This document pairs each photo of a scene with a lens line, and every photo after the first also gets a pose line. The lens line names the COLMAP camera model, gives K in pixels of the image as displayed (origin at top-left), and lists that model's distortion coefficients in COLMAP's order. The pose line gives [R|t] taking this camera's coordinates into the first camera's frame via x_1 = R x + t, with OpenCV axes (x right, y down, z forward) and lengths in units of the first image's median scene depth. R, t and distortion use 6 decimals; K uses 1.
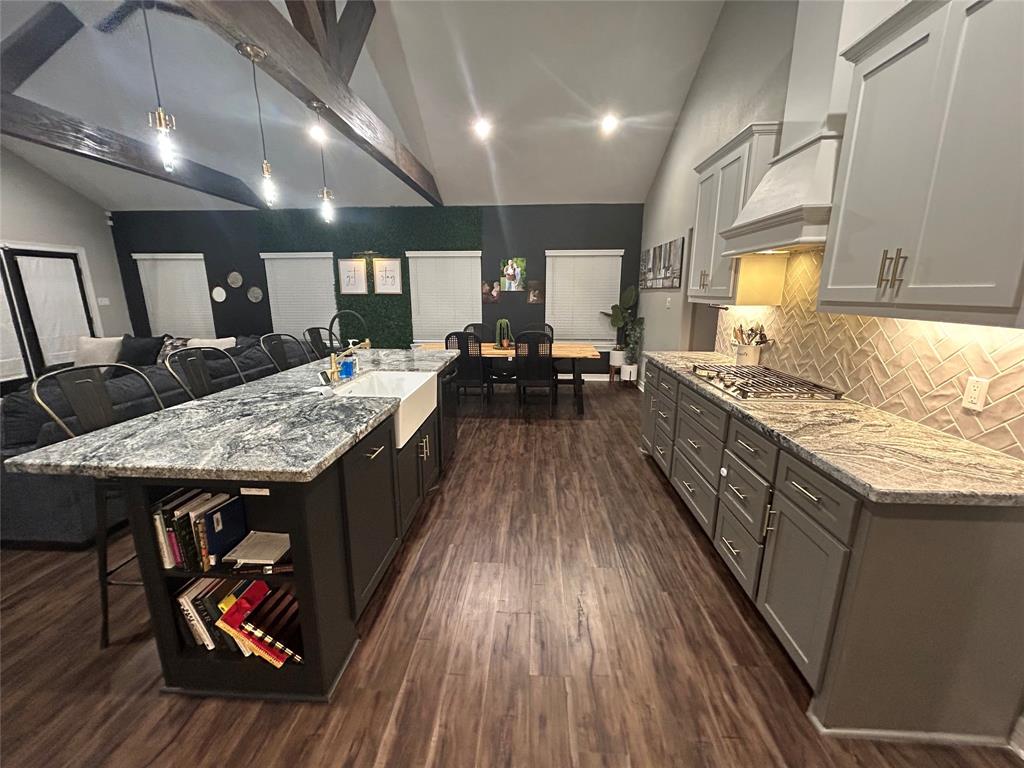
lens RADIAL K [[410.1, 0, 512.1], [0, 410.1, 383.5], [0, 0, 1]] dist [-0.001514, 0.000558]
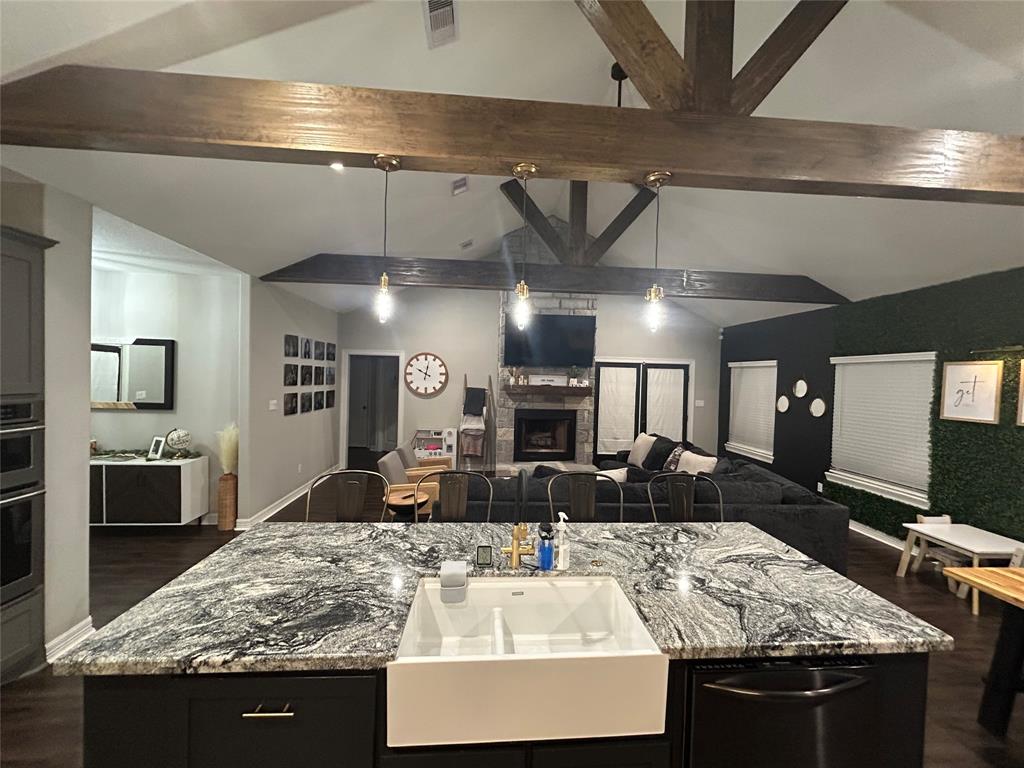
lens RADIAL K [[410.1, 0, 512.3], [0, 410.1, 385.5], [0, 0, 1]] dist [-0.001514, 0.000558]
pose [[0.131399, 0.027138, -0.990958, 0.093437], [-0.245567, 0.969361, -0.006015, -0.116688], [0.960433, 0.244137, 0.134037, 0.334530]]
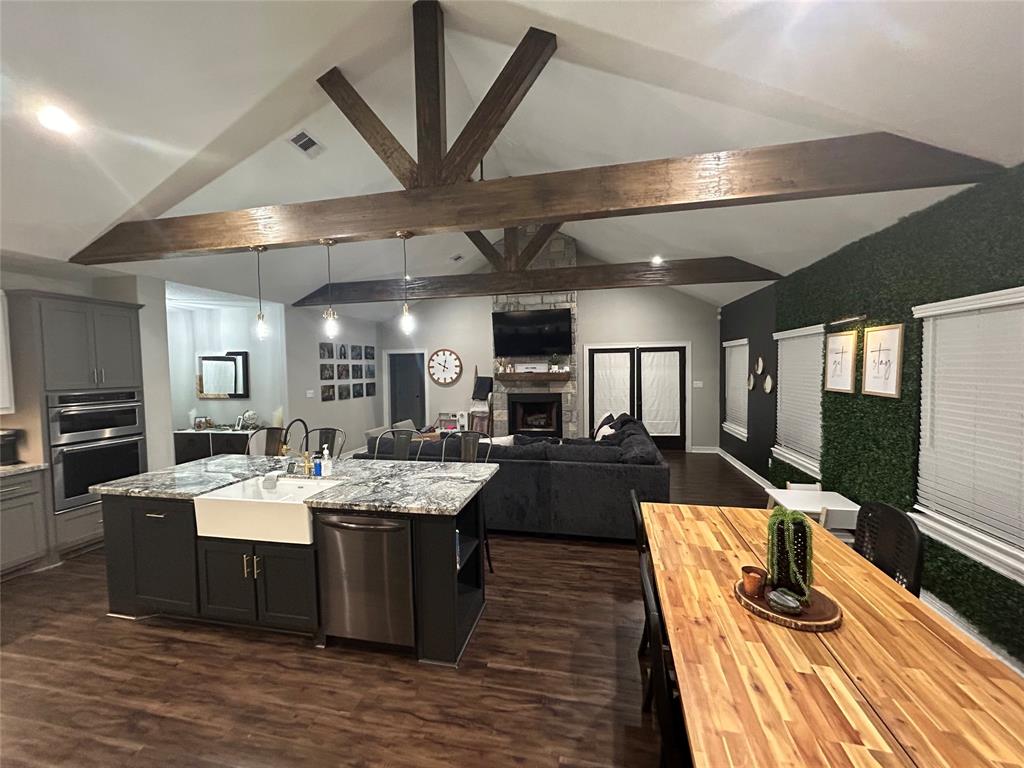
lens RADIAL K [[410.1, 0, 512.3], [0, 410.1, 385.5], [0, 0, 1]] dist [-0.001514, 0.000558]
pose [[-0.152331, 0.049371, -0.987096, 0.260509], [-0.202677, 0.975965, 0.080092, -0.191838], [0.967325, 0.212262, -0.138663, 0.678887]]
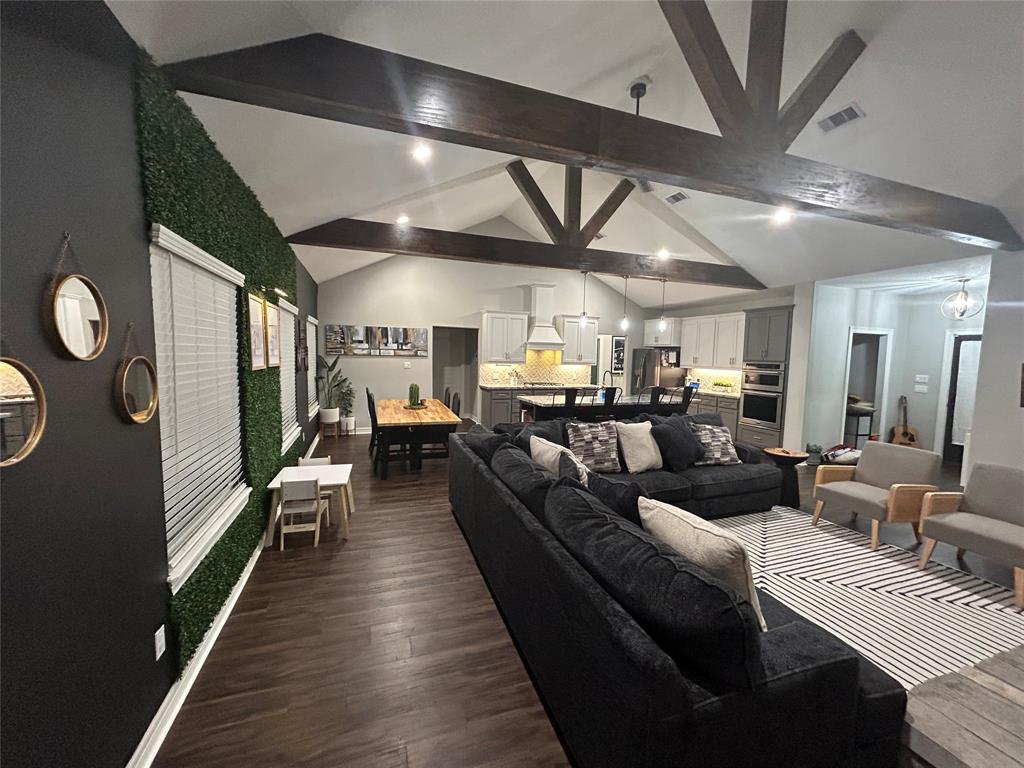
lens RADIAL K [[410.1, 0, 513.8], [0, 410.1, 385.8], [0, 0, 1]] dist [-0.001514, 0.000558]
pose [[-0.392319, -0.076547, 0.916639, -0.985638], [0.183215, 0.970060, 0.159424, -0.234978], [-0.901398, 0.230487, -0.366548, 0.973084]]
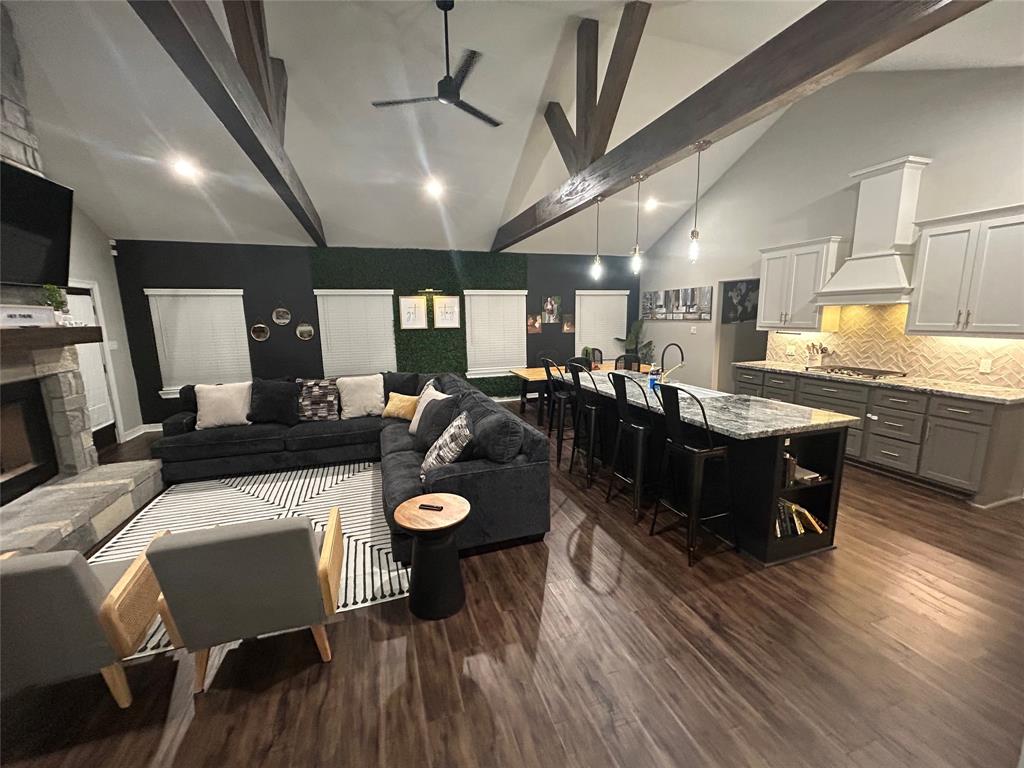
lens RADIAL K [[410.1, 0, 512.3], [0, 410.1, 383.8], [0, 0, 1]] dist [-0.001514, 0.000558]
pose [[0.927283, -0.074450, 0.366885, -0.583004], [0.096439, 0.994455, -0.041945, -0.009425], [-0.361727, 0.074276, 0.929320, -0.065024]]
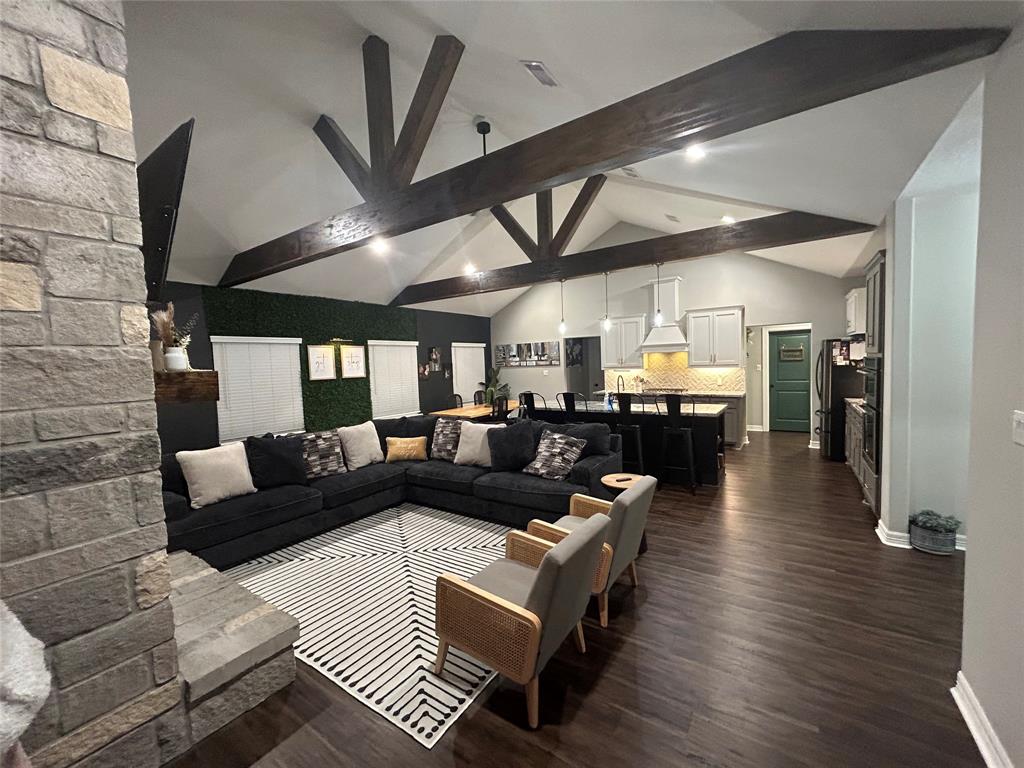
lens RADIAL K [[410.1, 0, 512.8], [0, 410.1, 386.8], [0, 0, 1]] dist [-0.001514, 0.000558]
pose [[0.512448, -0.065753, 0.856197, -1.061395], [0.223174, 0.973001, -0.058849, -0.043541], [-0.829211, 0.221238, 0.513286, 0.124839]]
